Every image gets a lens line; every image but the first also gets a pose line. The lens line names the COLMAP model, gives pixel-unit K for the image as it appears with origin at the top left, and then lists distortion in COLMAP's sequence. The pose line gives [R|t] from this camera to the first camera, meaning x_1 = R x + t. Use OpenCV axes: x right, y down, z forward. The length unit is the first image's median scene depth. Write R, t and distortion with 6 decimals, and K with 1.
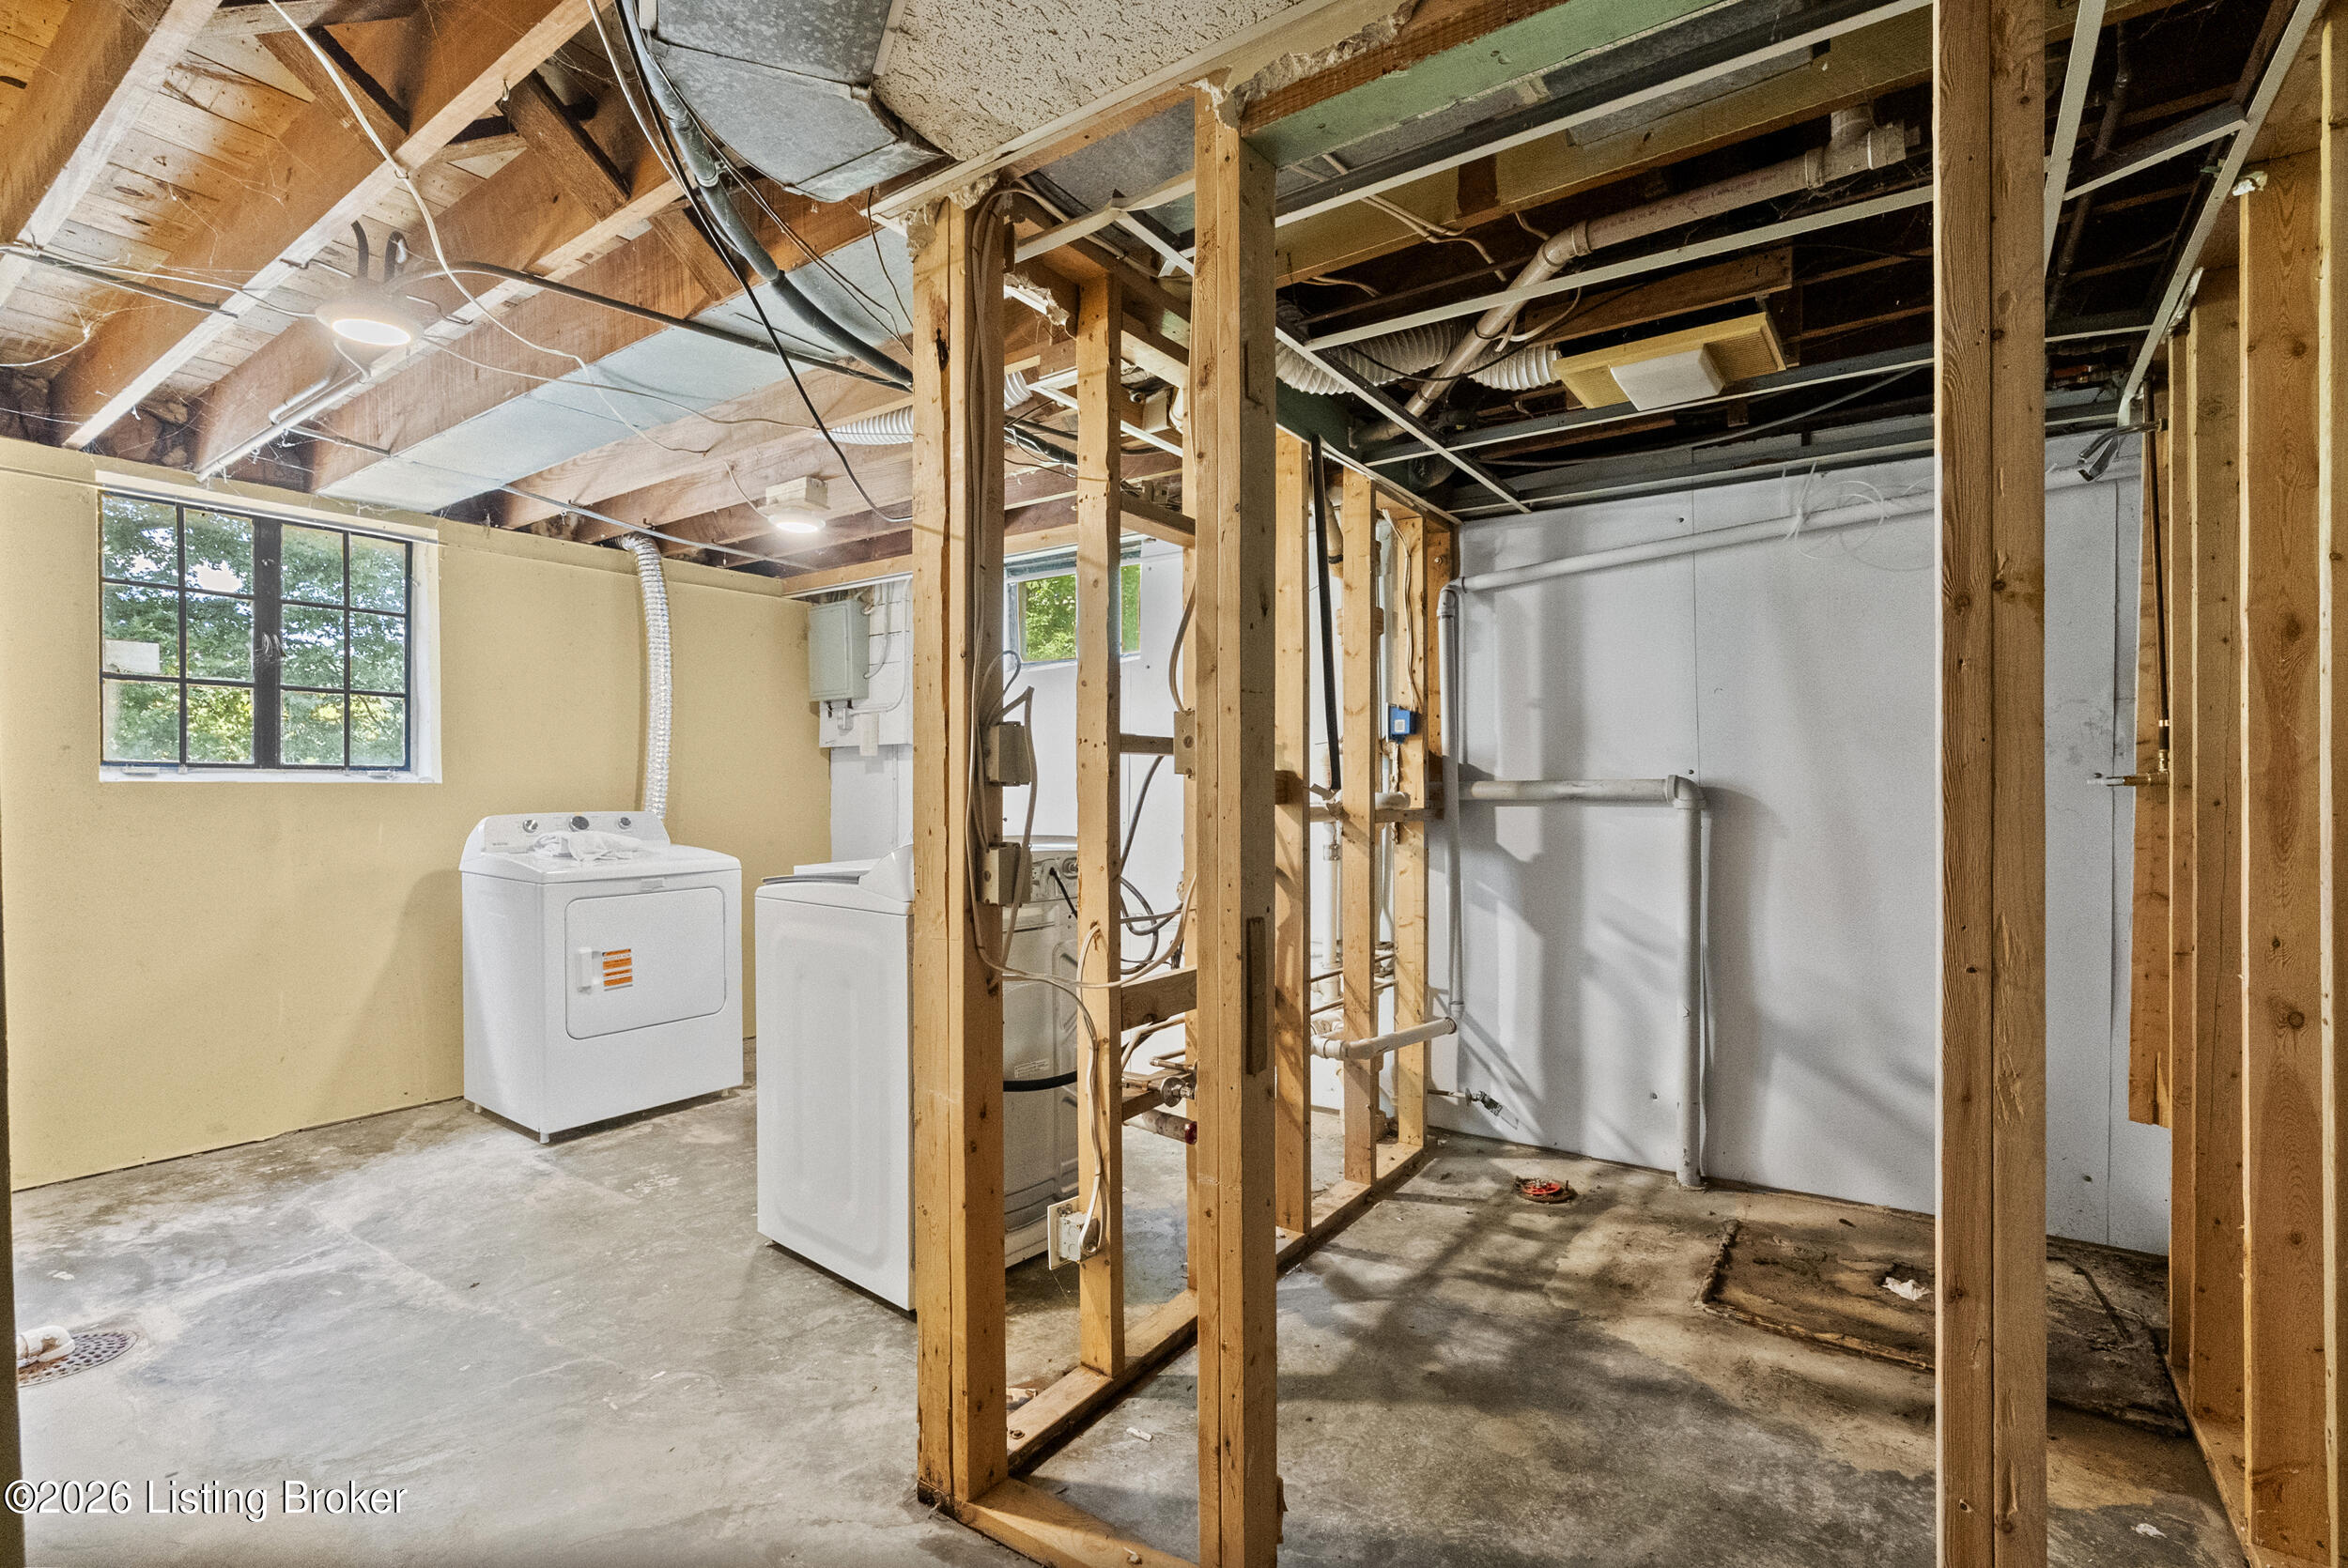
lens RADIAL K [[1063.2, 0, 1174.0], [0, 1063.2, 784.0], [0, 0, 1]] dist [-0.008699, 0.000178]
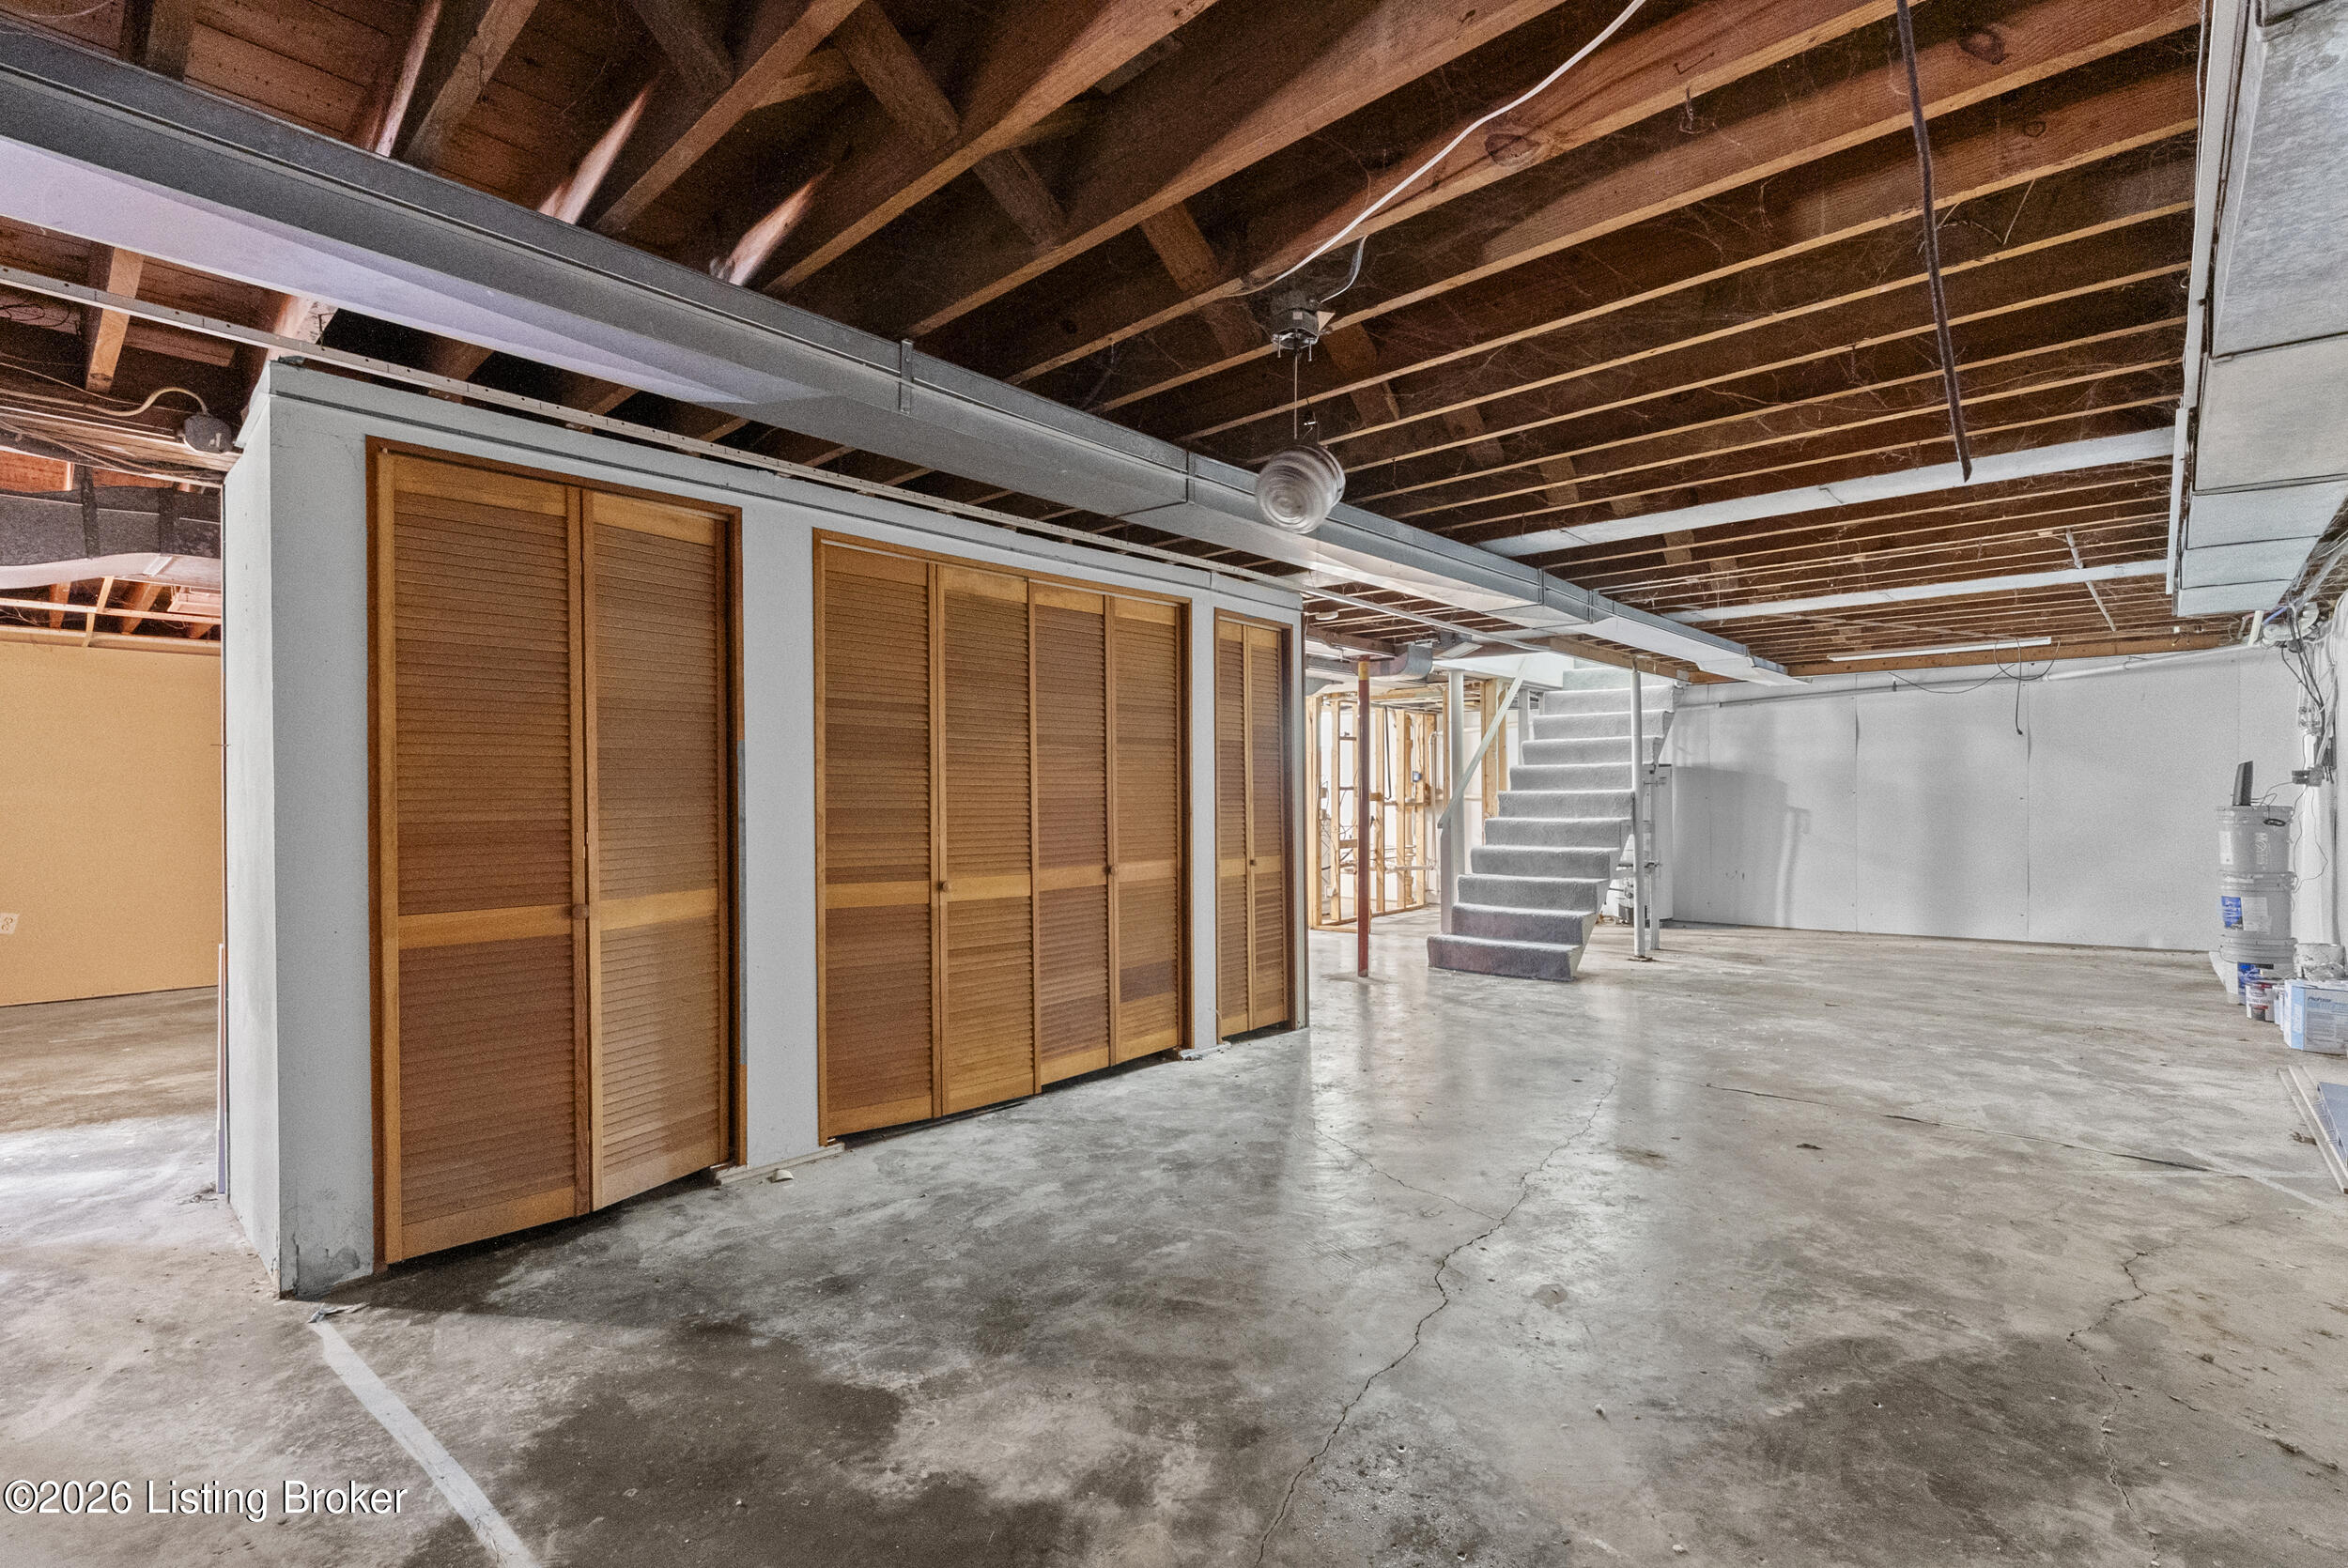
lens RADIAL K [[1063.2, 0, 1174.0], [0, 1063.2, 784.0], [0, 0, 1]] dist [-0.008699, 0.000178]
pose [[0.988611, -0.004599, -0.150423, -0.041911], [0.005481, 0.999970, 0.005451, -0.061492], [0.150393, -0.006214, 0.988607, -2.635594]]
